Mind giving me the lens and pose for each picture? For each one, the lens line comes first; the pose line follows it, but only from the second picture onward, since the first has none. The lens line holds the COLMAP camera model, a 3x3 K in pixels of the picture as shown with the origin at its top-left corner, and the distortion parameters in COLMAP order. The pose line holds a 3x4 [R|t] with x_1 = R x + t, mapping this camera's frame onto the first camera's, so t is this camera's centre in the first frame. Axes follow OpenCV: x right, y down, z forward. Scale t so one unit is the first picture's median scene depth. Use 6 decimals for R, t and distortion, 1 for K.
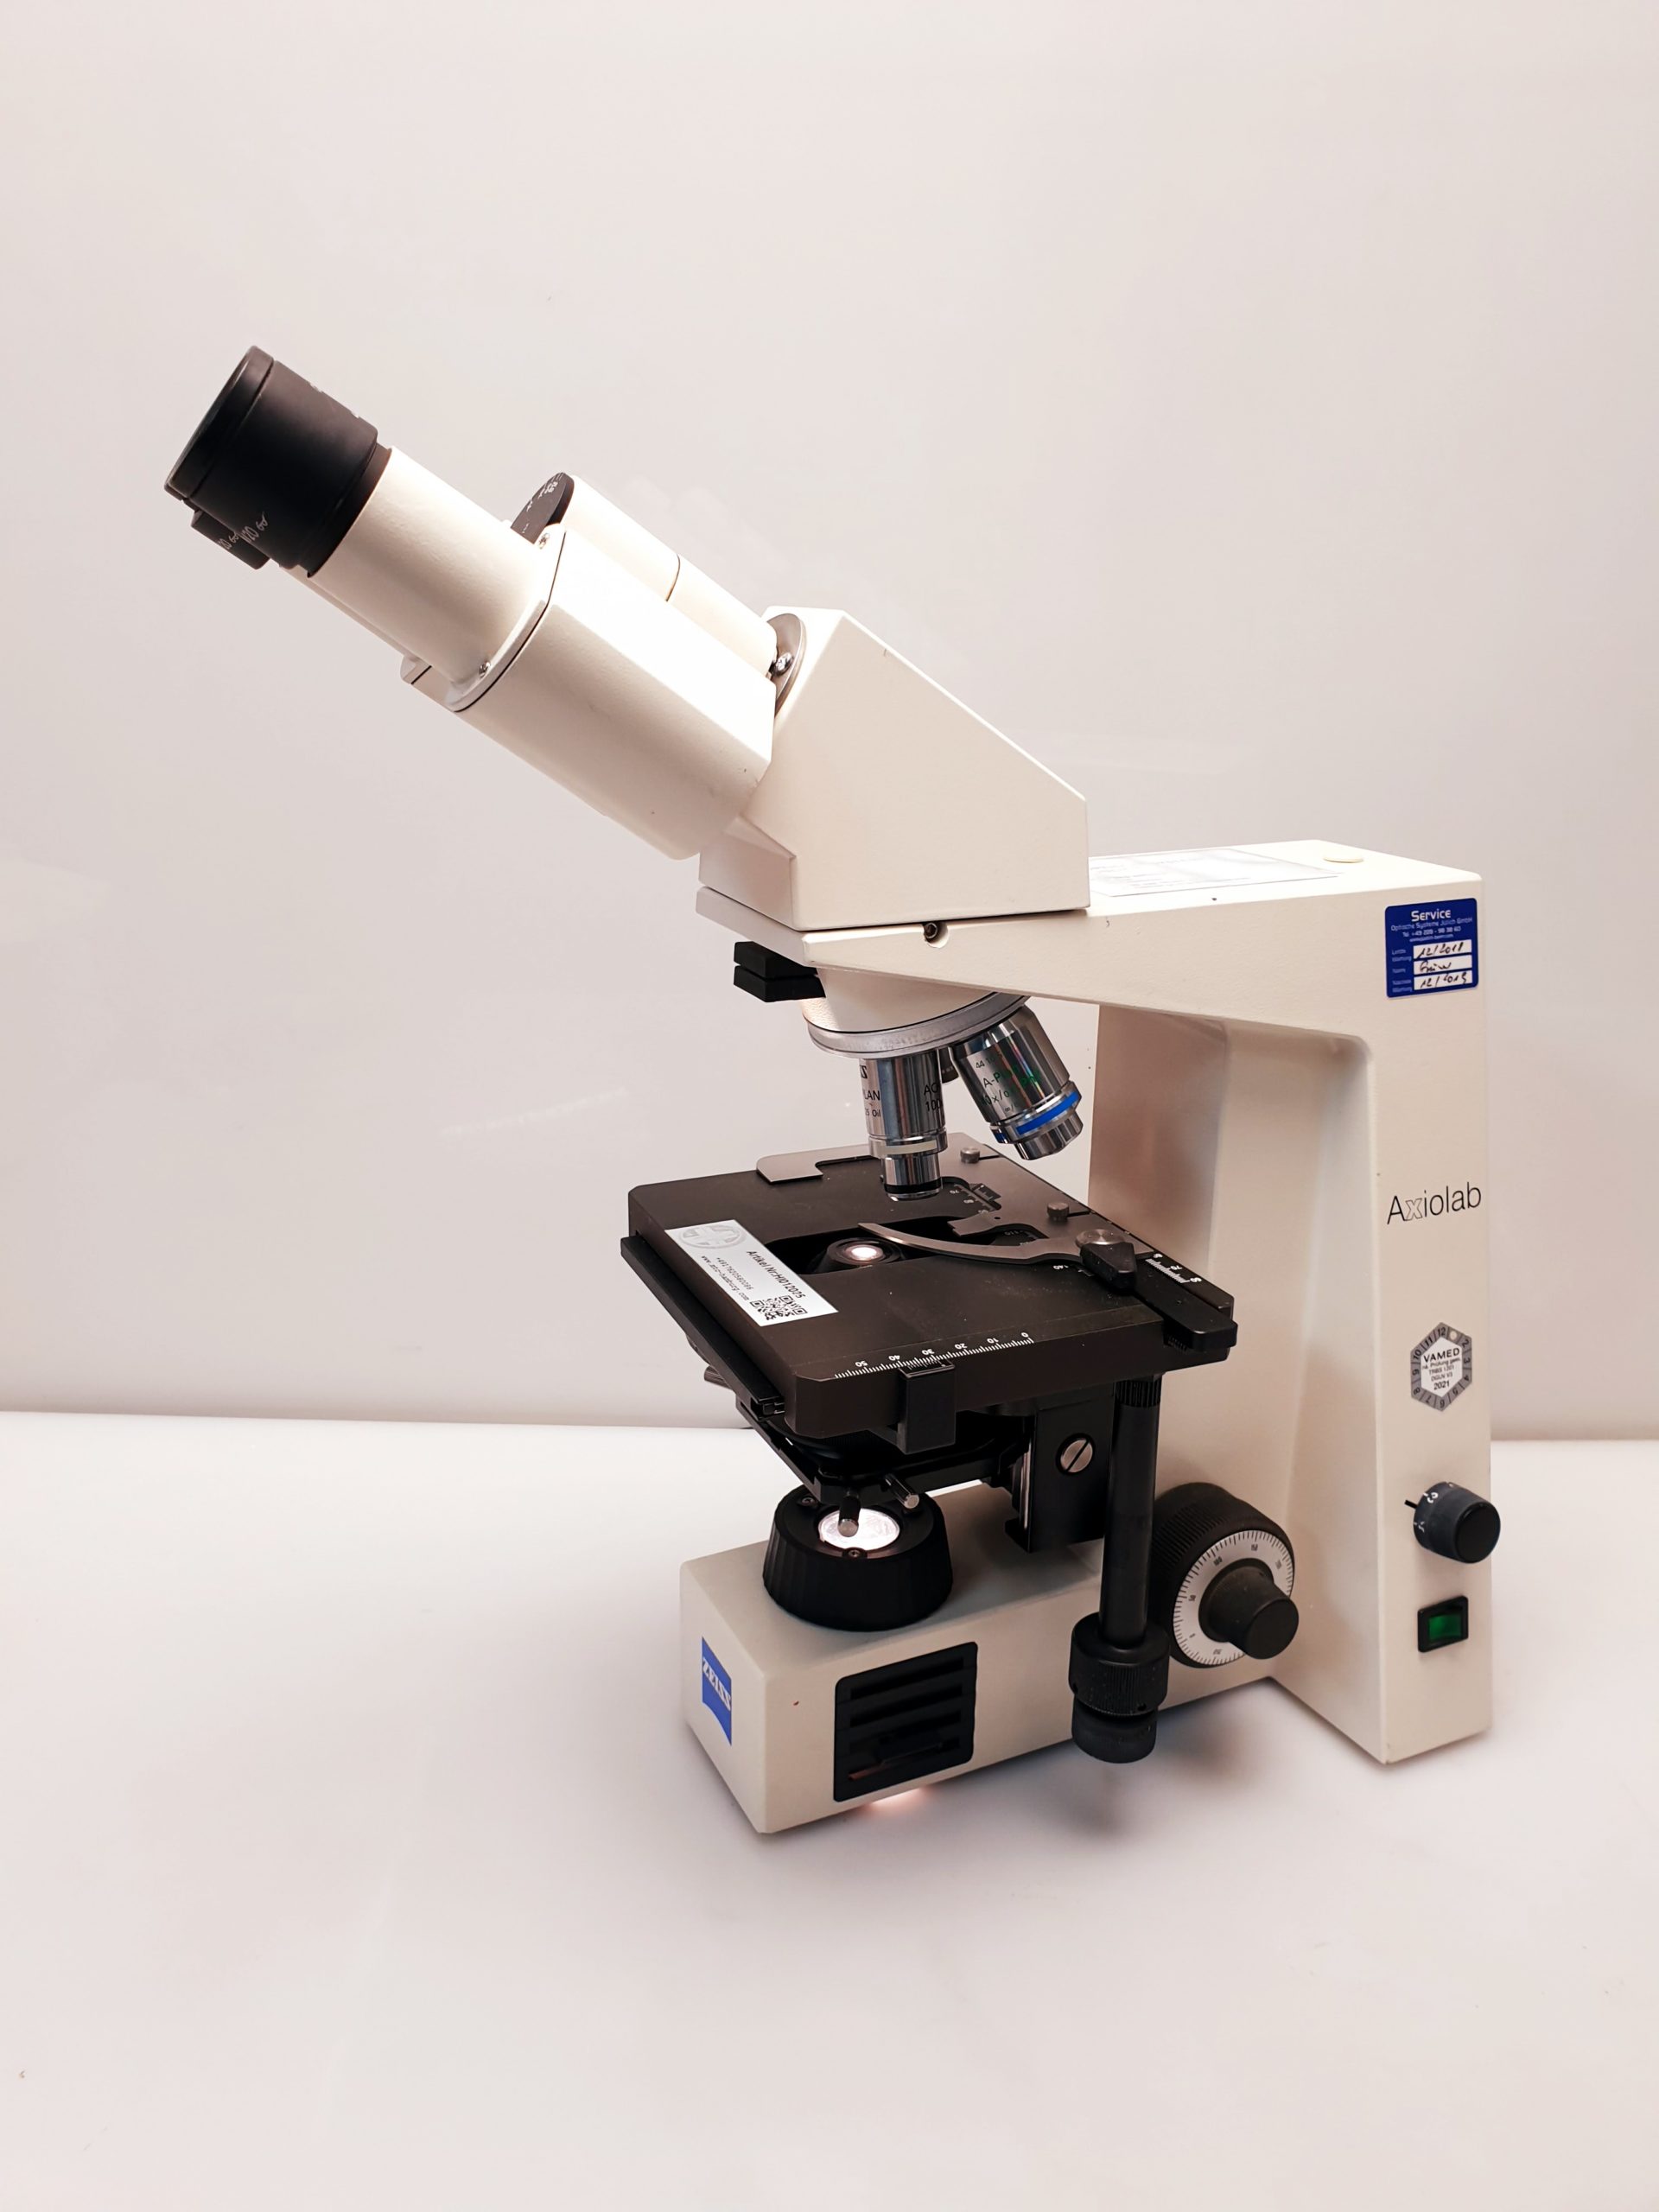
lens RADIAL K [[1665.0, 0, 824.8], [0, 1665.0, 1112.6], [0, 0, 1]] dist [0.076941, -0.024229]
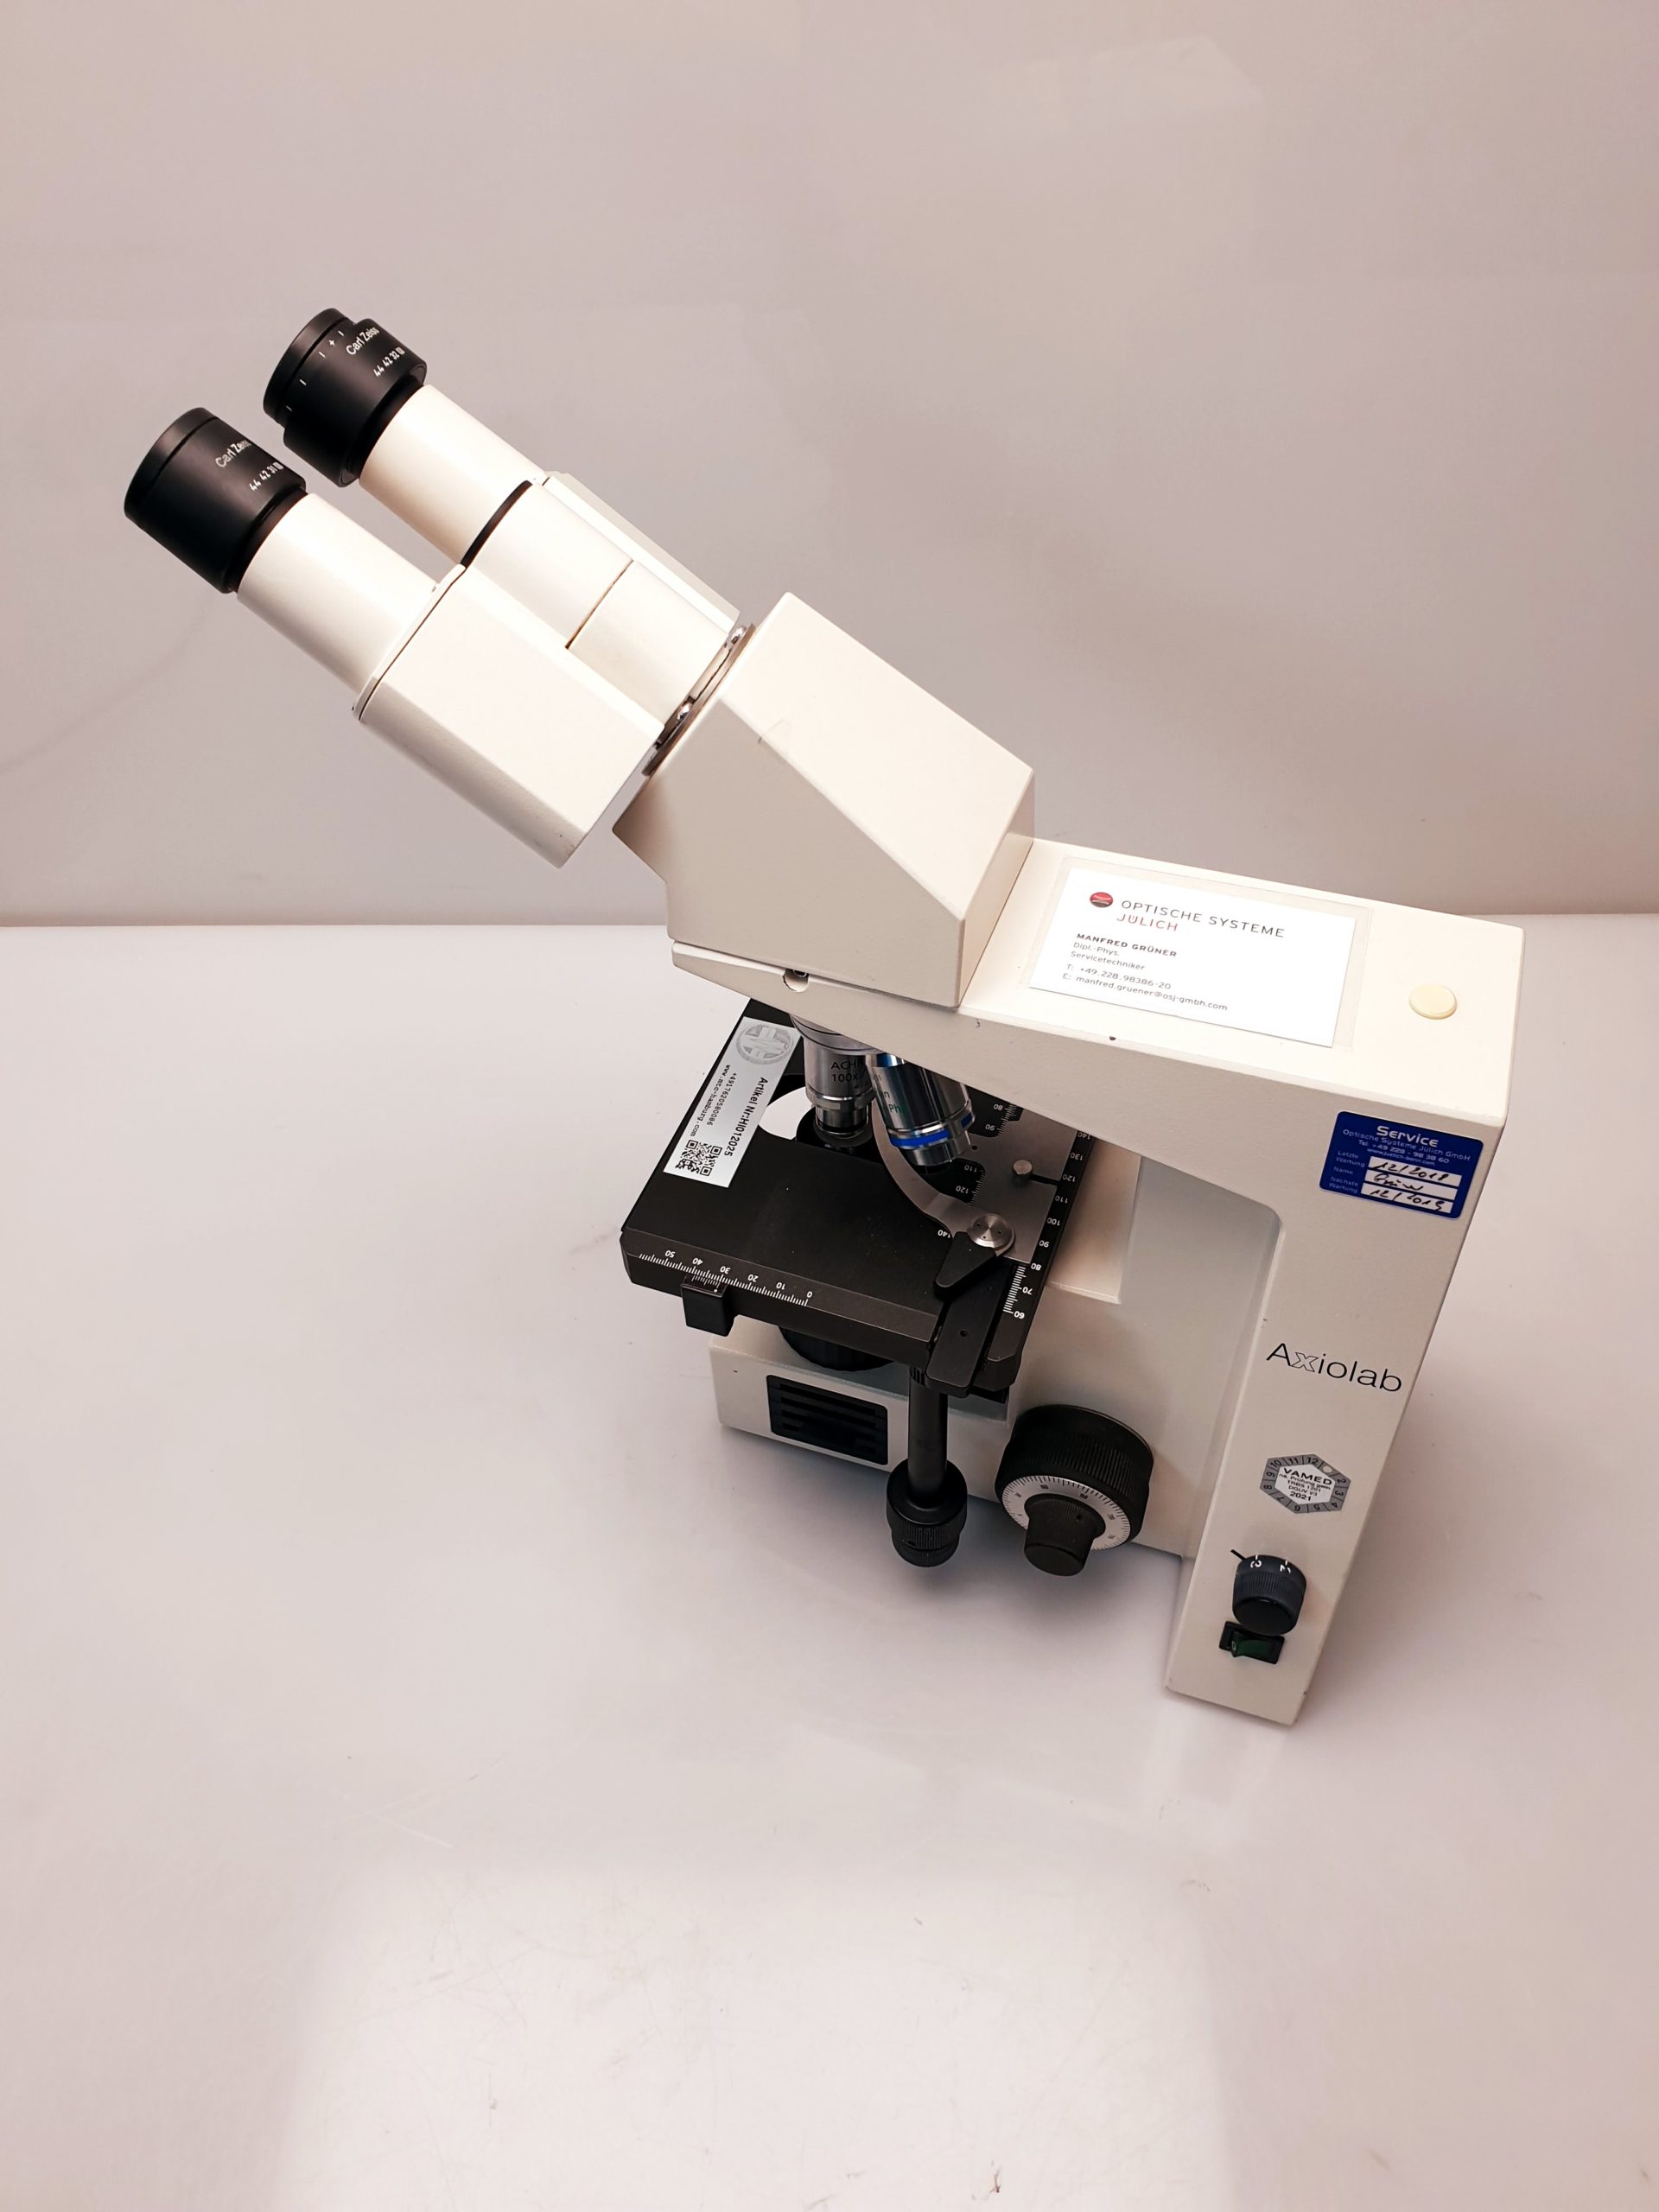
lens RADIAL K [[1665.0, 0, 821.6], [0, 1665.0, 1109.4], [0, 0, 1]] dist [0.076941, -0.024229]
pose [[0.745117, 0.494154, -0.447898, 0.514045], [-0.200922, 0.806699, 0.555757, -0.546458], [0.635949, -0.324112, 0.700372, 0.207258]]
